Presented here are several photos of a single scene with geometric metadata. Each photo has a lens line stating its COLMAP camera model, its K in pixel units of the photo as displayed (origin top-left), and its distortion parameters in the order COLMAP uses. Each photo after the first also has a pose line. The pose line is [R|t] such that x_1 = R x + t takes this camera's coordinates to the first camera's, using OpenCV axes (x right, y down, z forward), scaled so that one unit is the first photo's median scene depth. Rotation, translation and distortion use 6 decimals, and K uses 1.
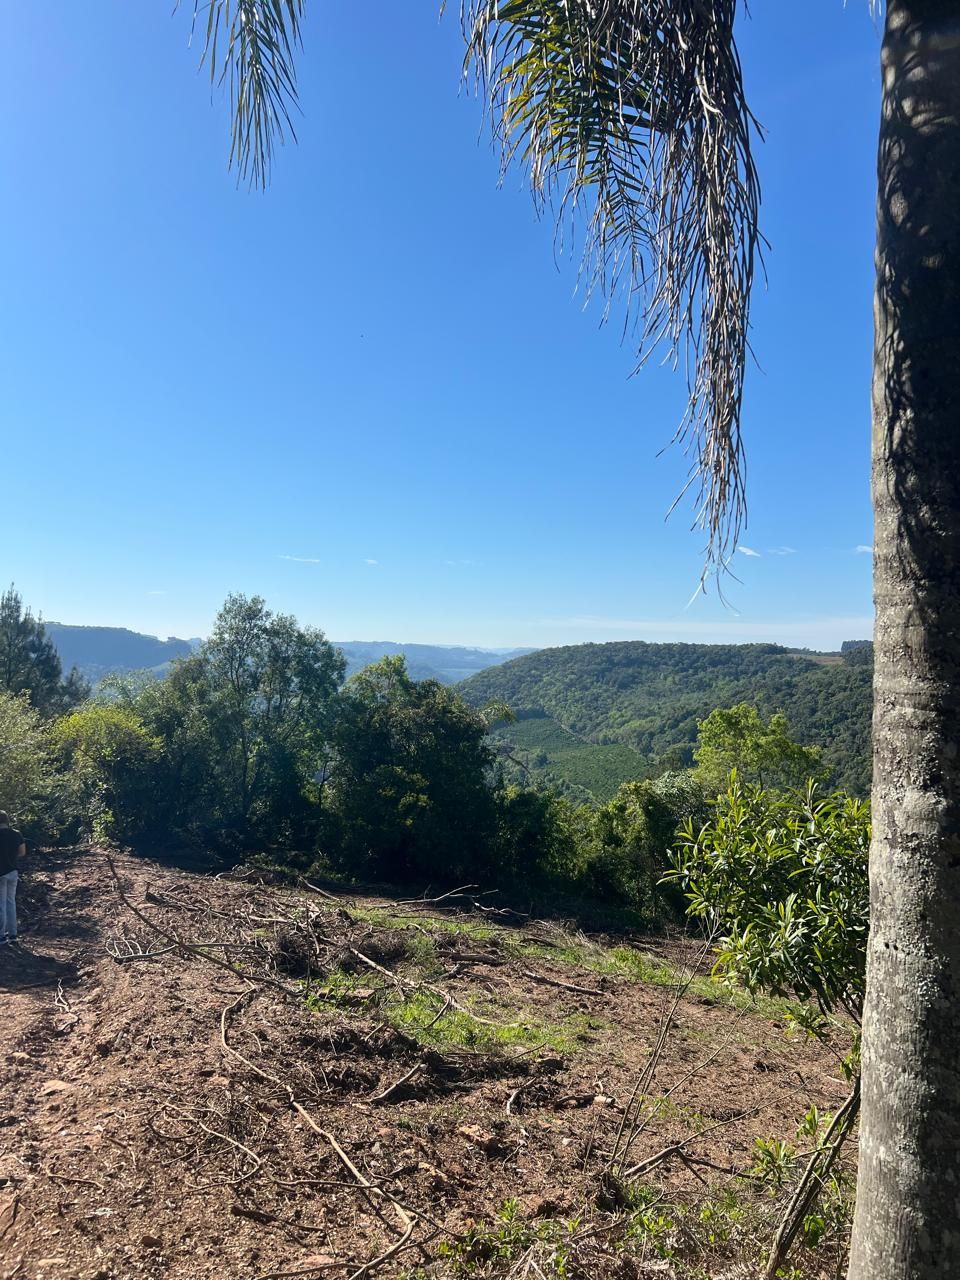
lens RADIAL K [[907.4, 0, 483.2], [0, 907.4, 653.0], [0, 0, 1]] dist [0.012796, -0.036887]
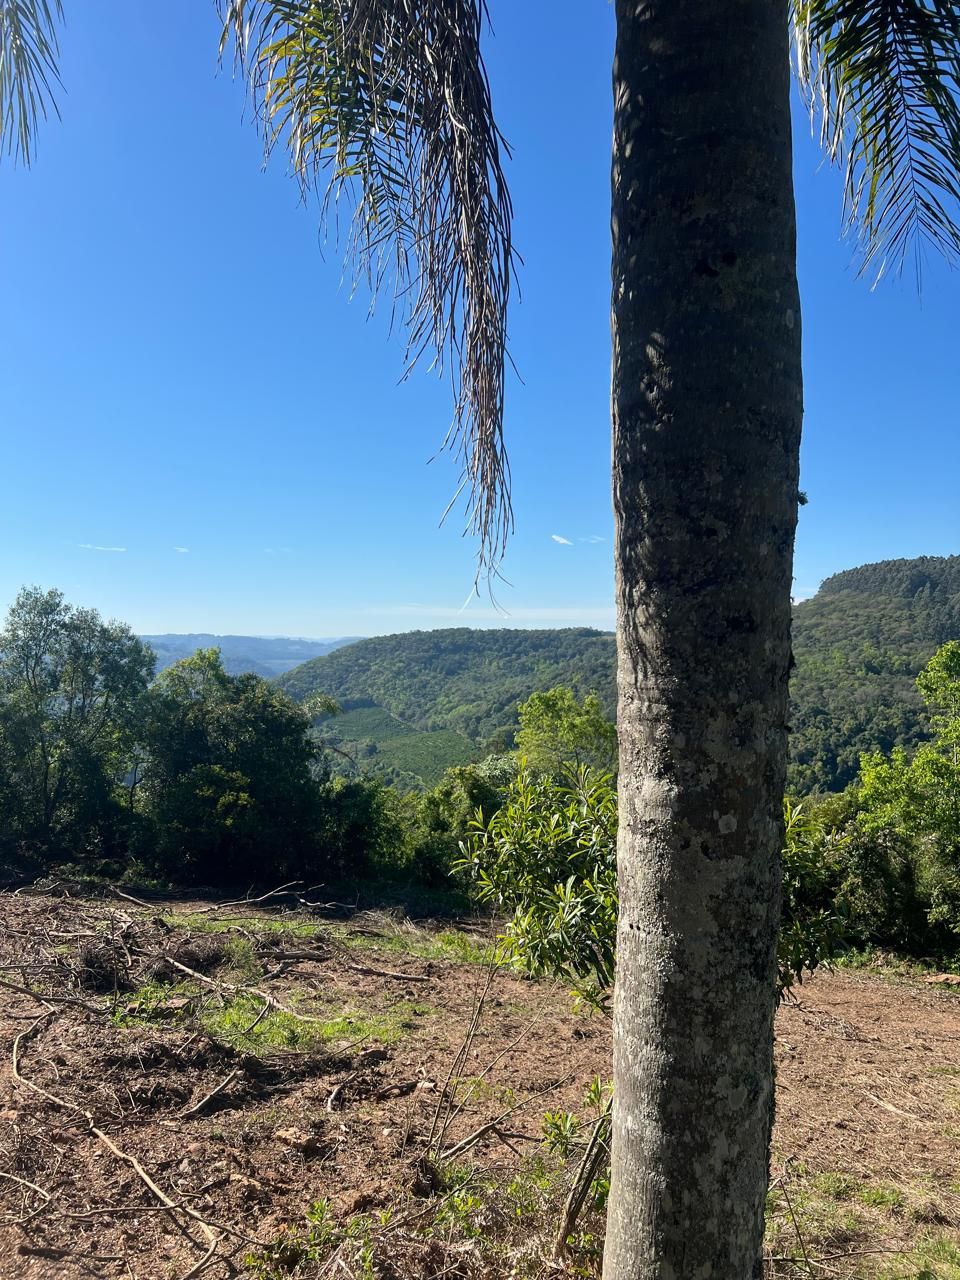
lens RADIAL K [[907.4, 0, 490.5], [0, 907.4, 654.0], [0, 0, 1]] dist [0.012796, -0.036887]
pose [[0.980210, -0.027473, 0.196045, 0.008039], [0.024586, 0.999551, 0.017149, -0.001584], [-0.196428, -0.011990, 0.980445, -0.000194]]
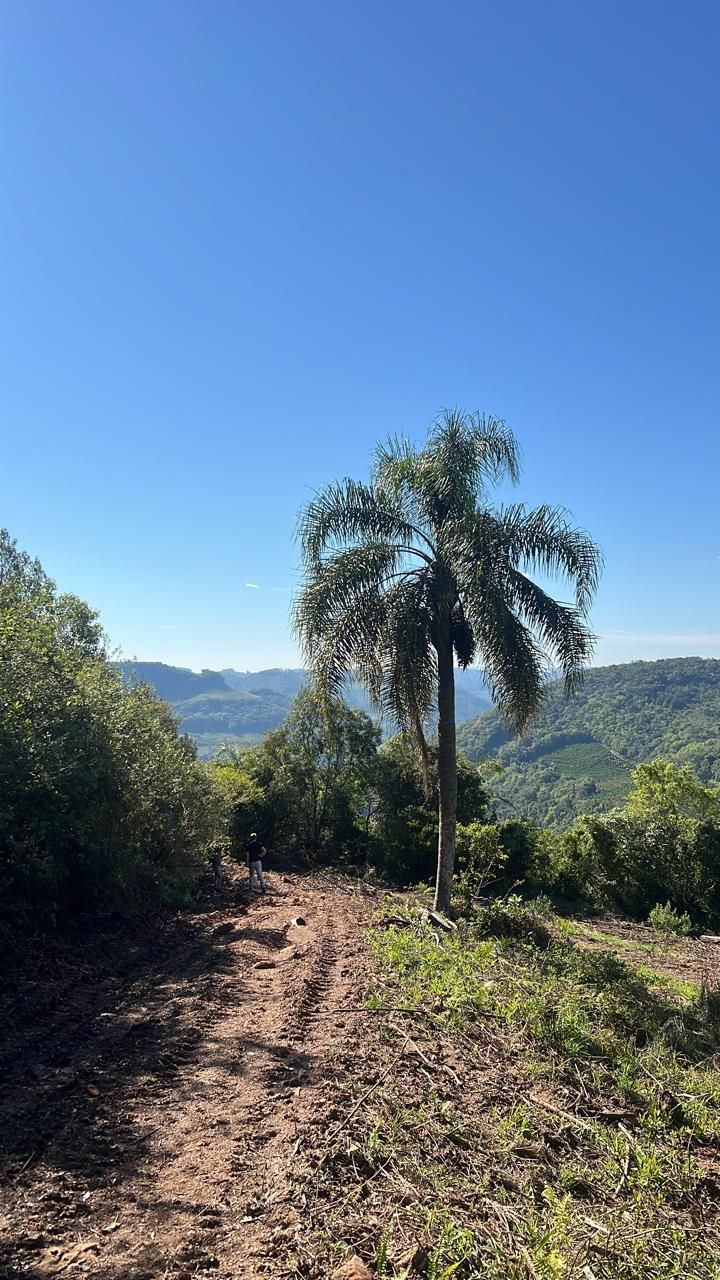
lens RADIAL K [[976.2, 0, 361.0], [0, 976.2, 652.4], [0, 0, 1]] dist [0.042065, -0.020857]
pose [[0.985373, -0.037856, -0.166154, 0.103654], [0.034320, 0.999120, -0.024097, -0.108110], [0.166920, 0.018042, 0.985805, -0.714748]]
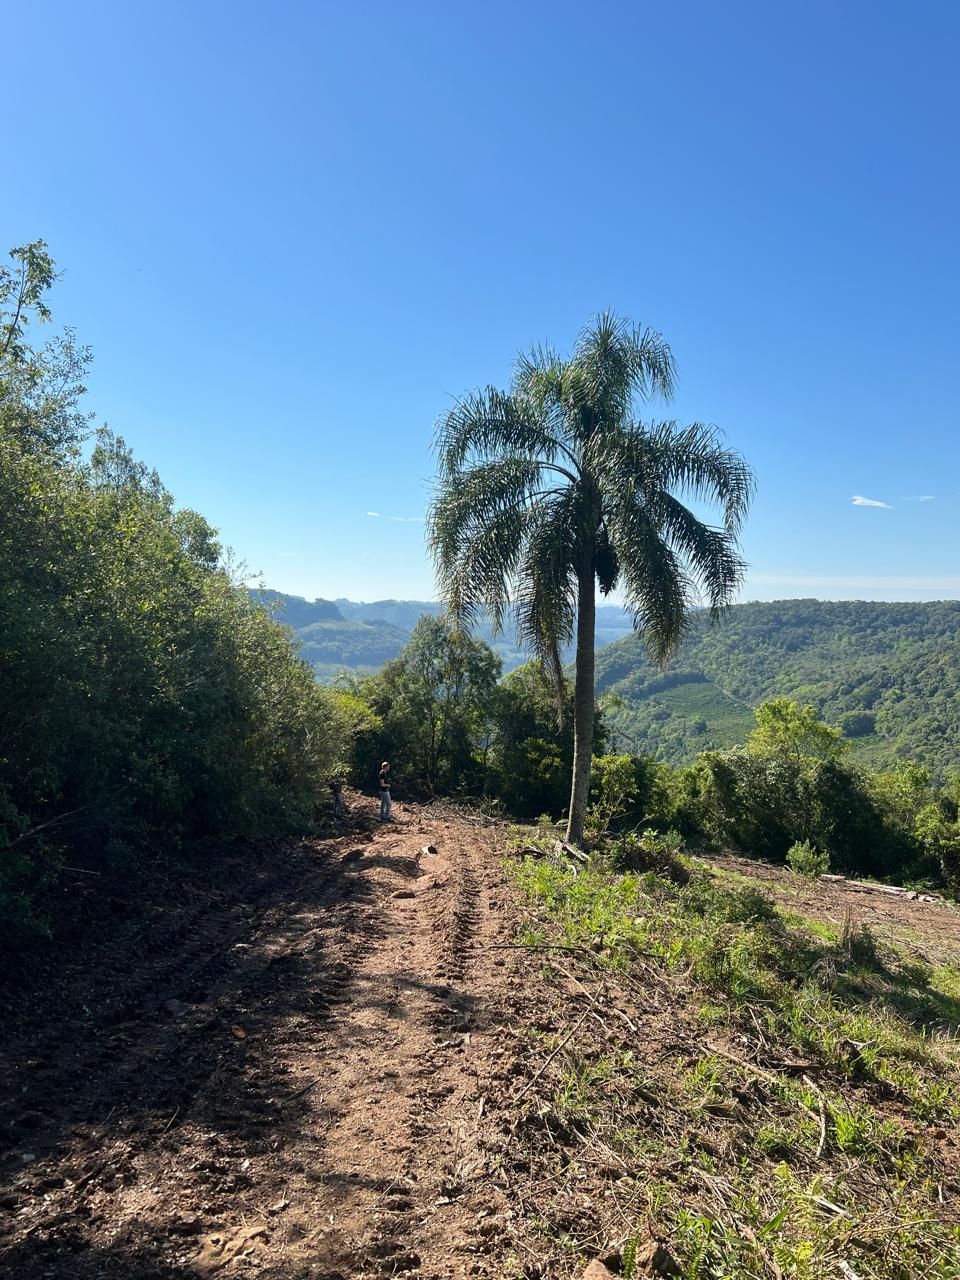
lens RADIAL K [[977.4, 0, 484.5], [0, 977.4, 644.3], [0, 0, 1]] dist [0.077368, -0.083252]
pose [[0.987489, -0.002342, -0.157672, 0.081969], [0.007999, 0.999346, 0.035258, -0.100339], [0.157487, -0.036078, 0.986862, -0.686517]]
